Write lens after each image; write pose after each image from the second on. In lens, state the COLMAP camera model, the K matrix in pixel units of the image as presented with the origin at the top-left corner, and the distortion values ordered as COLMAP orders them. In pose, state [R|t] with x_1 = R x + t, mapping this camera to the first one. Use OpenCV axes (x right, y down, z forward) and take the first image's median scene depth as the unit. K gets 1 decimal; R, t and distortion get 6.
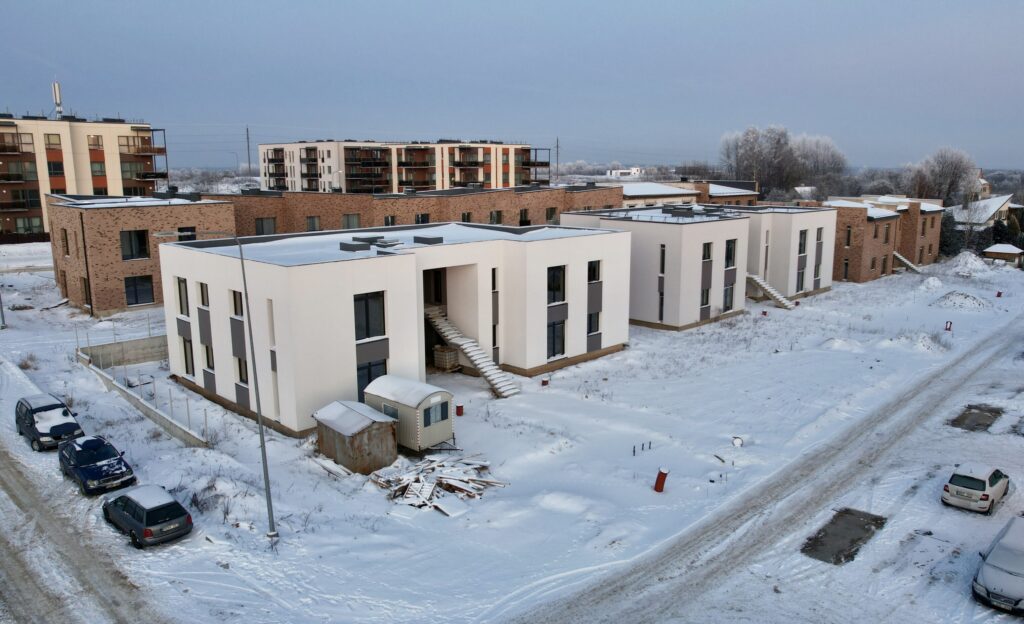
lens RADIAL K [[748.4, 0, 541.2], [0, 748.4, 308.9], [0, 0, 1]] dist [-0.041736, 0.007377]
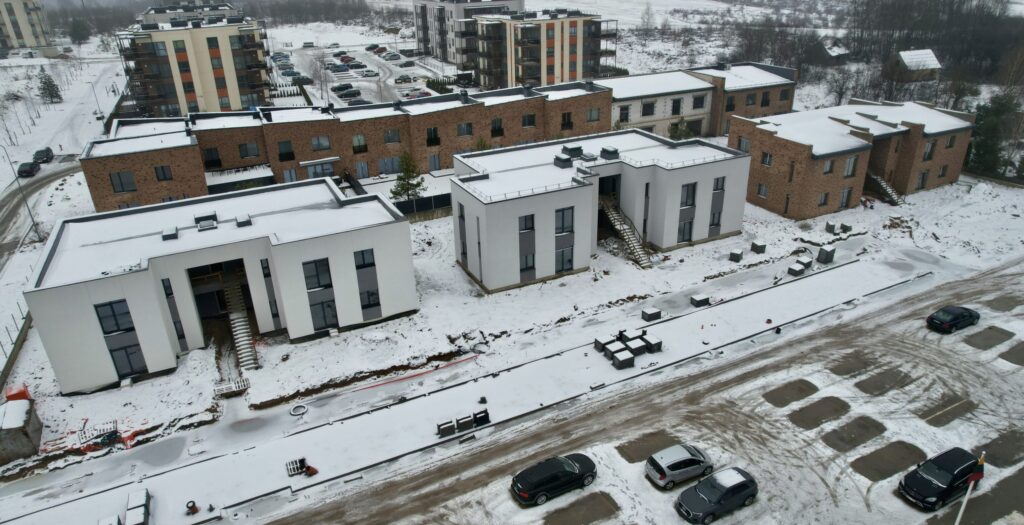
lens RADIAL K [[633.1, 0, 512.6], [0, 633.1, 258.9], [0, 0, 1]] dist [-0.034527, 0.000629]
pose [[0.934249, 0.126016, -0.333616, 0.423152], [-0.040601, 0.966990, 0.251559, -0.209982], [0.354303, -0.221473, 0.908526, 0.122430]]
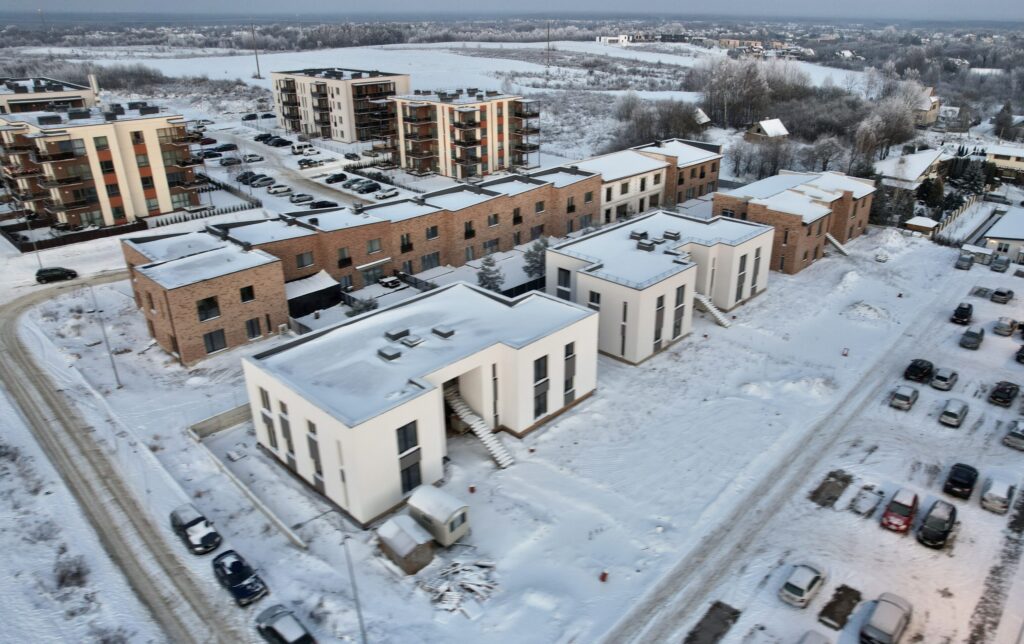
lens RADIAL K [[681.3, 0, 550.8], [0, 681.3, 314.1], [0, 0, 1]] dist [-0.038838, 0.000808]
pose [[0.999723, -0.003546, 0.023265, 0.006986], [-0.001754, 0.974601, 0.223941, -0.259633], [-0.023468, -0.223920, 0.974325, -0.107501]]
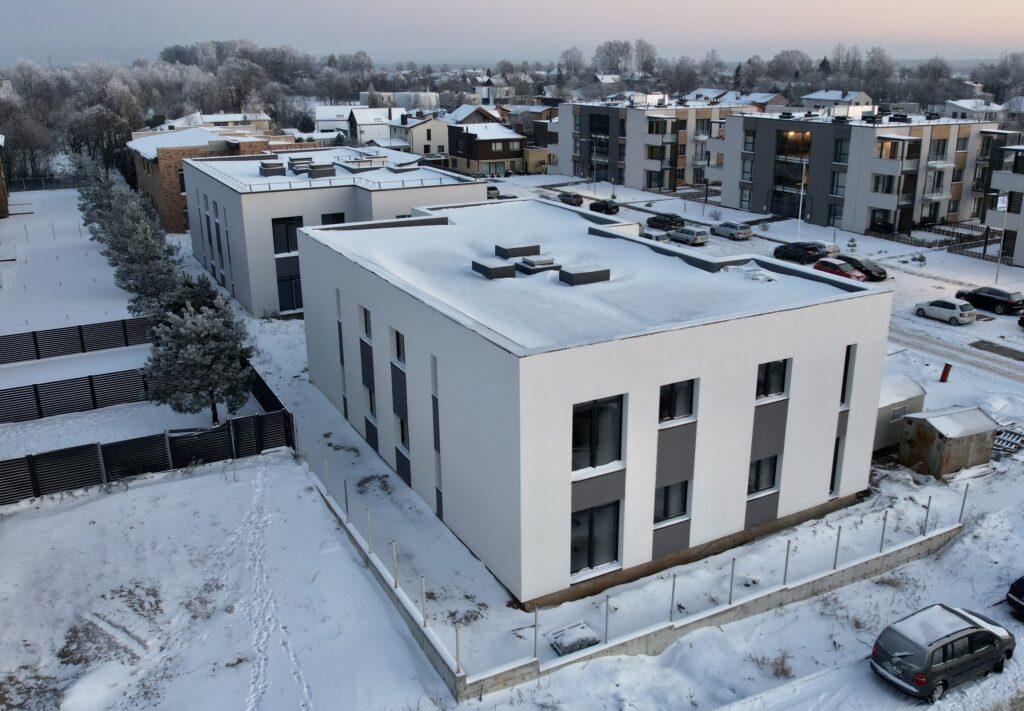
lens RADIAL K [[865.3, 0, 508.8], [0, 865.3, 359.1], [0, 0, 1]] dist [-0.018020, 0.001662]
pose [[0.327276, -0.301426, 0.895563, -0.600989], [0.188495, 0.949534, 0.250708, -0.132270], [-0.925937, 0.086758, 0.367577, 0.482245]]
